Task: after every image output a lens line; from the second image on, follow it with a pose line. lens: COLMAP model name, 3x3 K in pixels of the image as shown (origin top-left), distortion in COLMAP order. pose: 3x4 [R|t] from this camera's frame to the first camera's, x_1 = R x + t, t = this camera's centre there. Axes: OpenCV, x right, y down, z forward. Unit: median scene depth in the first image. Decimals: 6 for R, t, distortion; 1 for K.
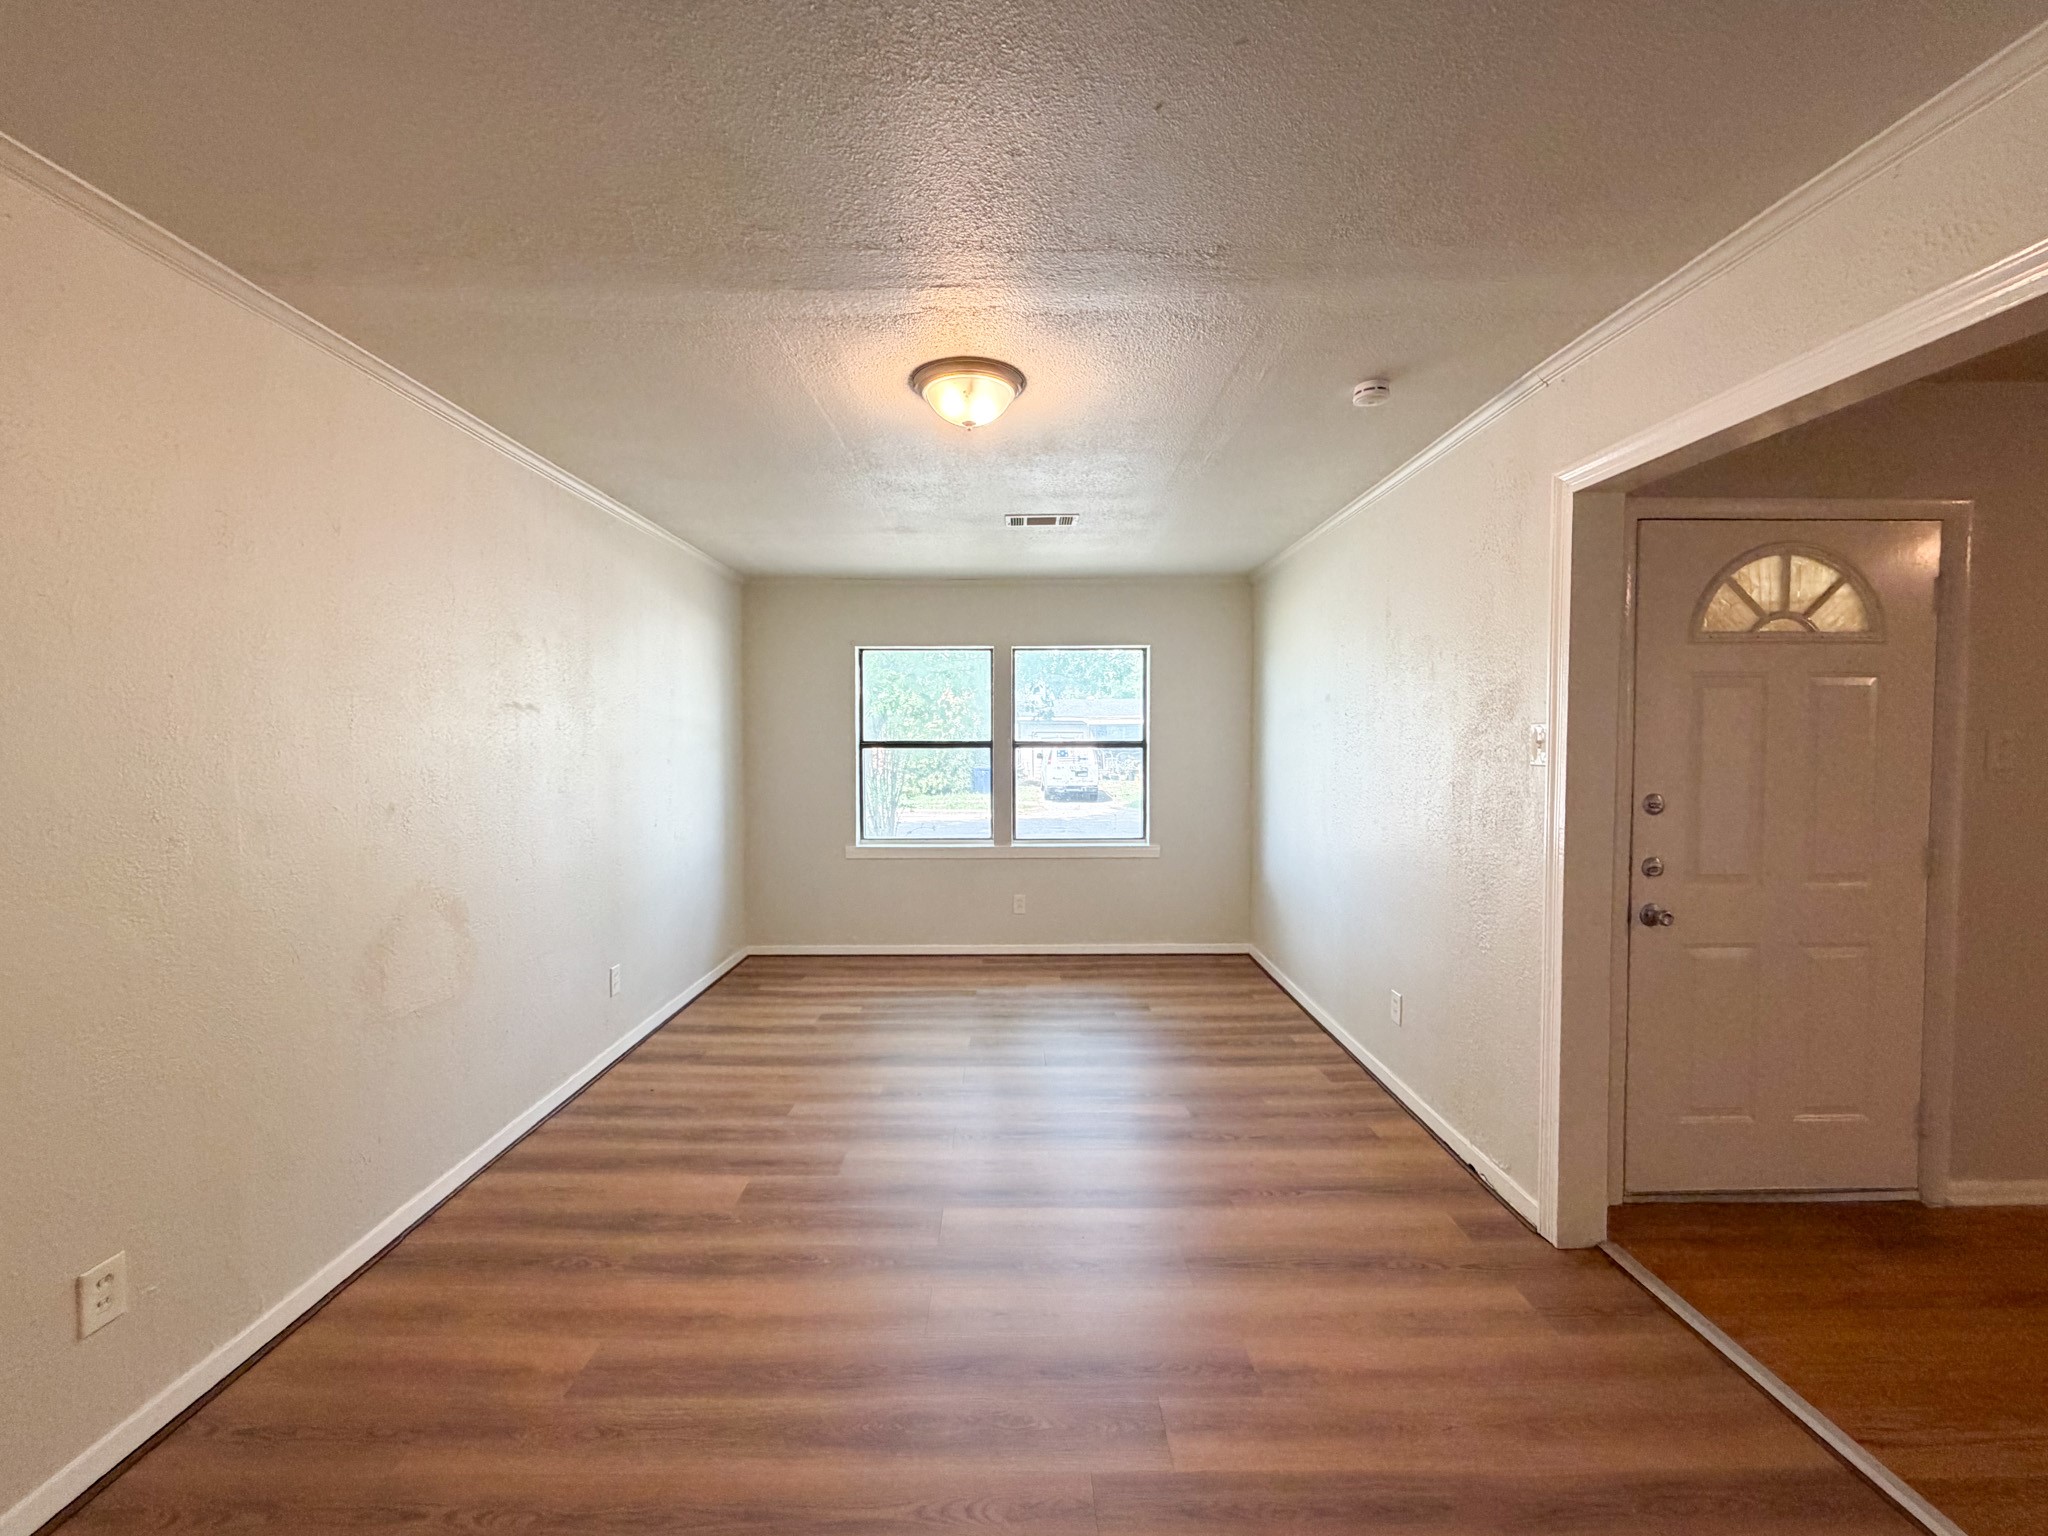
lens RADIAL K [[820.2, 0, 1018.6], [0, 820.2, 767.1], [0, 0, 1]] dist [0.000805, -0.000167]
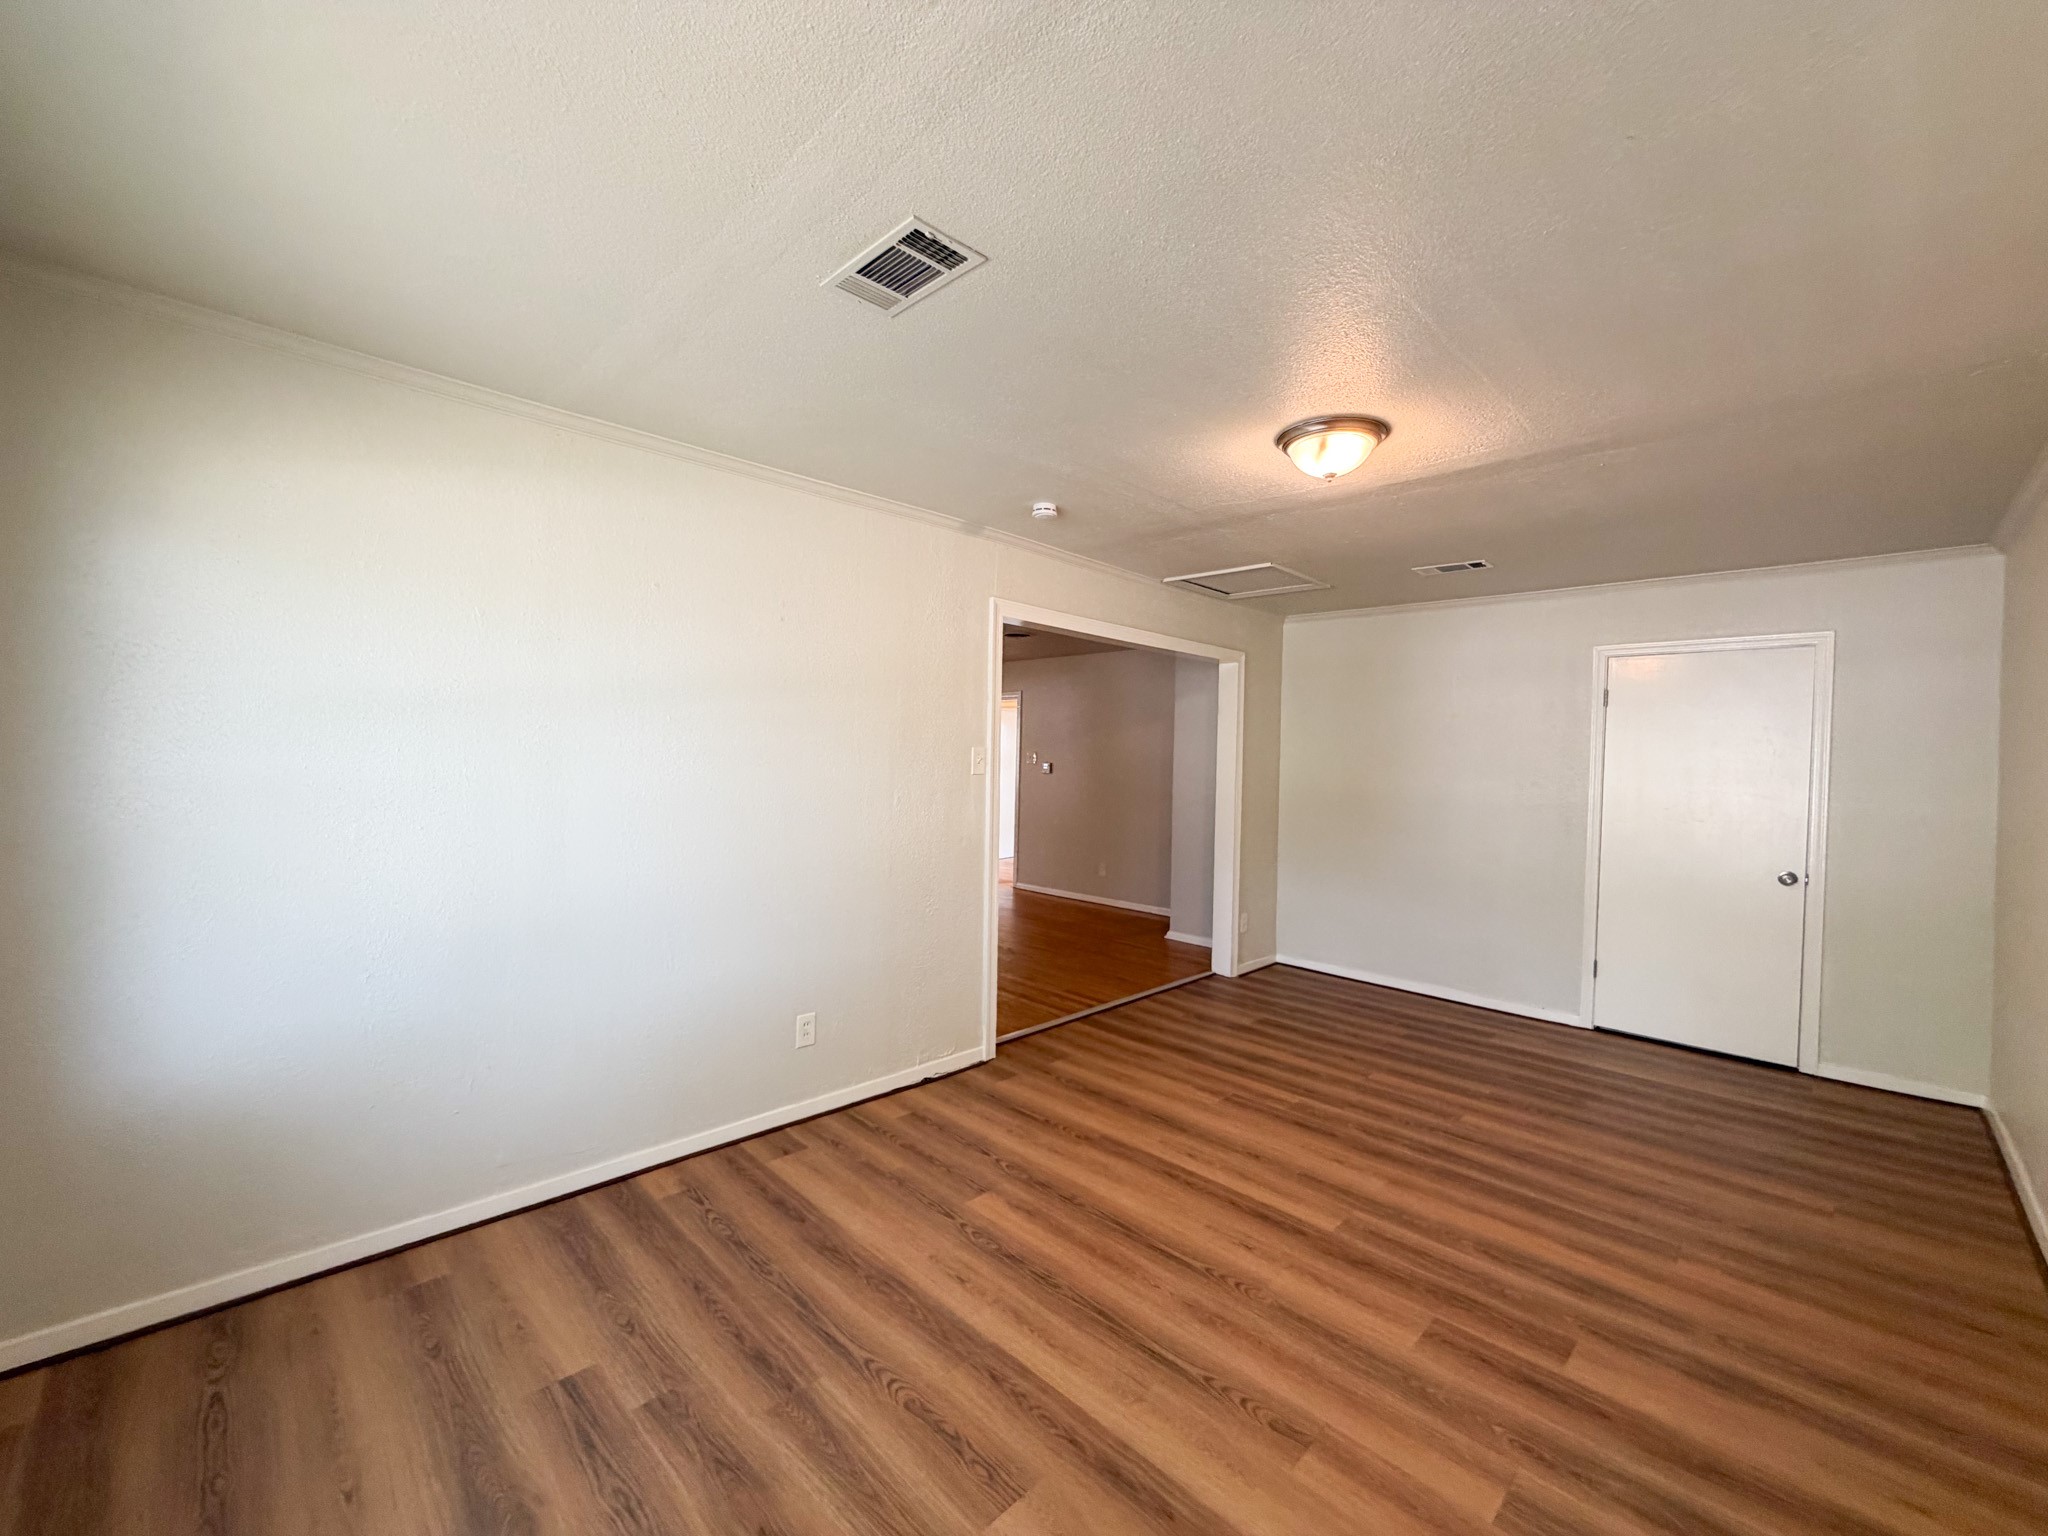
lens RADIAL K [[826.8, 0, 1018.7], [0, 826.8, 765.6], [0, 0, 1]] dist [0.000495, 0.000063]
pose [[-0.704154, -0.028530, 0.709474, -0.536243], [-0.004413, 0.999349, 0.035807, -0.071157], [-0.710034, 0.022083, -0.703821, 2.017912]]
